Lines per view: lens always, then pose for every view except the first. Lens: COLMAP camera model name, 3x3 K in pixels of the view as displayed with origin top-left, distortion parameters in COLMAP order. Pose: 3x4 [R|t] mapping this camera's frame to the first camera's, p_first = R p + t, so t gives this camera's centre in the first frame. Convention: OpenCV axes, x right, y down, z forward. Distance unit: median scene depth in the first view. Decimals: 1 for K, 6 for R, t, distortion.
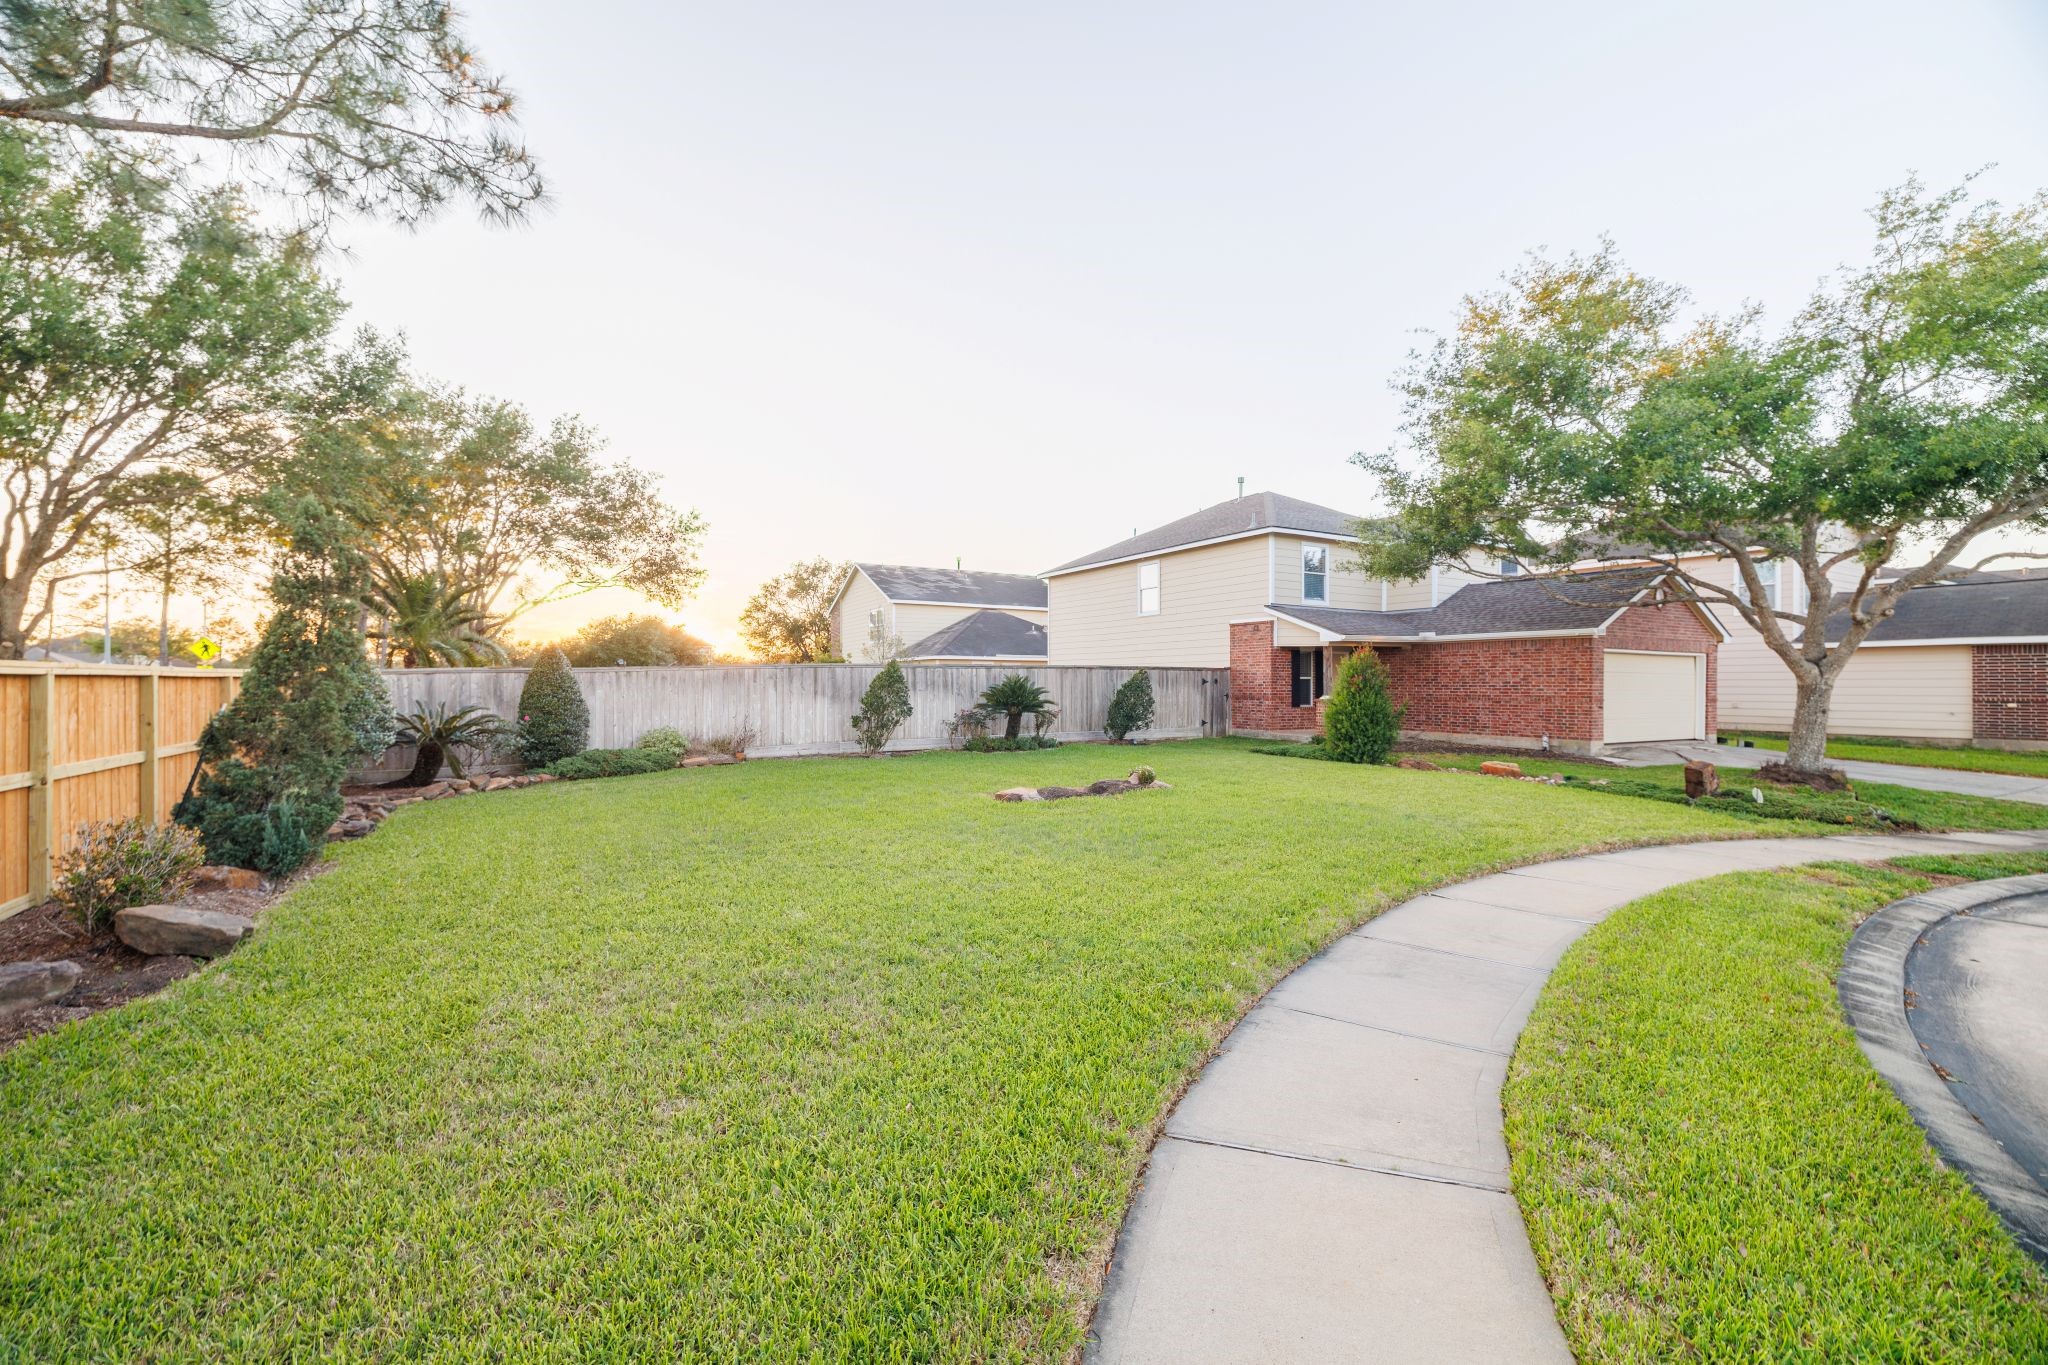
lens RADIAL K [[867.4, 0, 1024.0], [0, 867.4, 682.5], [0, 0, 1]] dist [-0.000693, -0.000598]
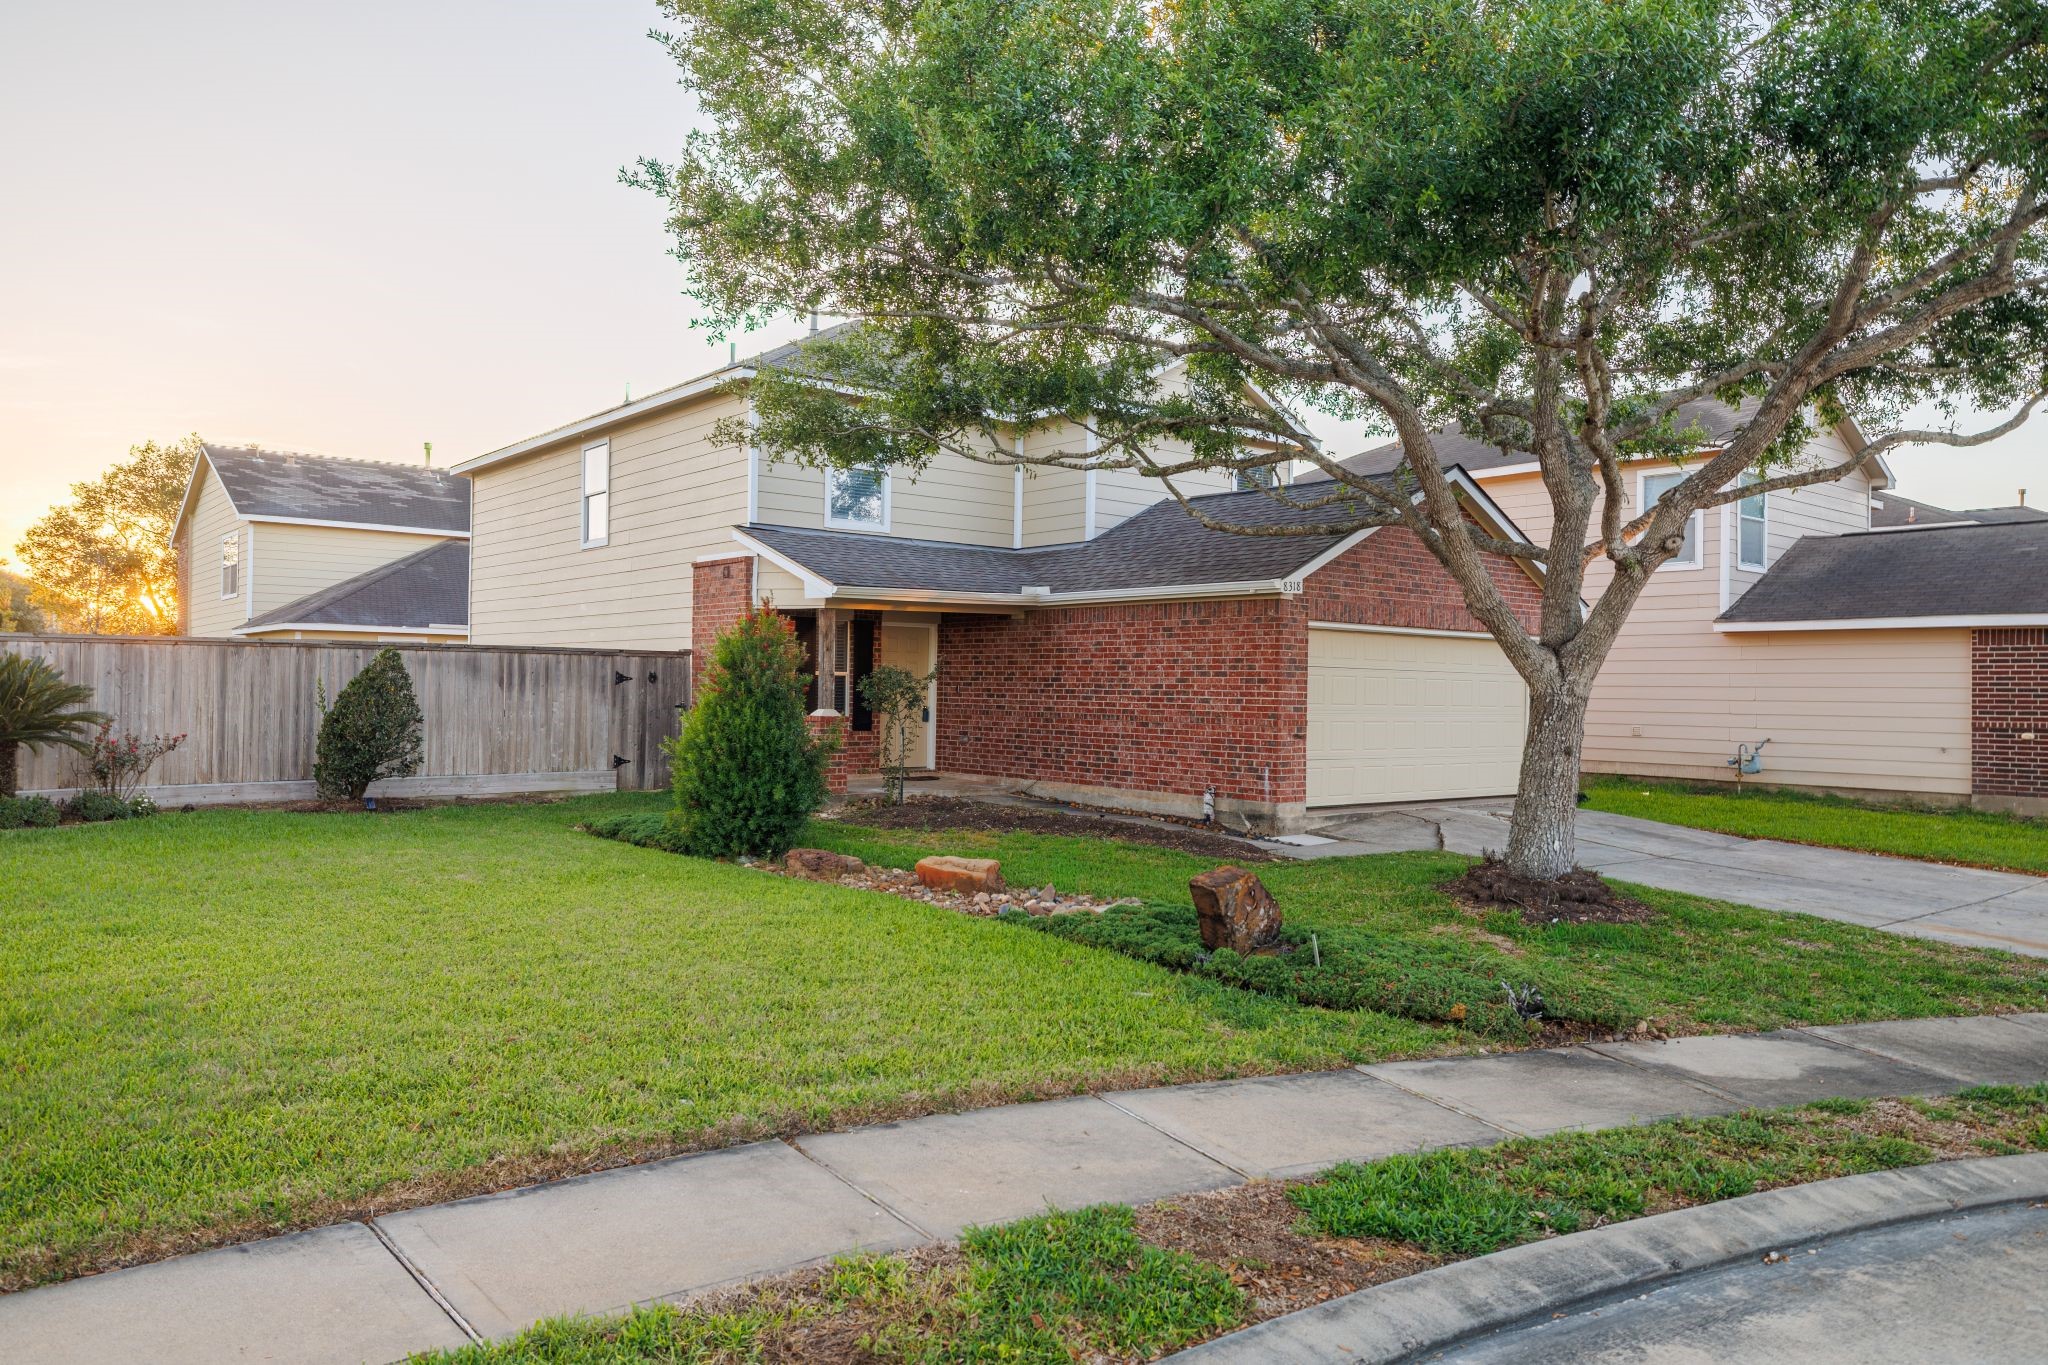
lens RADIAL K [[1415.9, 0, 1024.0], [0, 1415.9, 682.5], [0, 0, 1]] dist [-0.001368, -0.000439]
pose [[0.987066, 0.011477, 0.159904, 0.343850], [-0.011411, 0.999934, -0.001330, -0.000035], [-0.159909, -0.000512, 0.987132, 0.191232]]
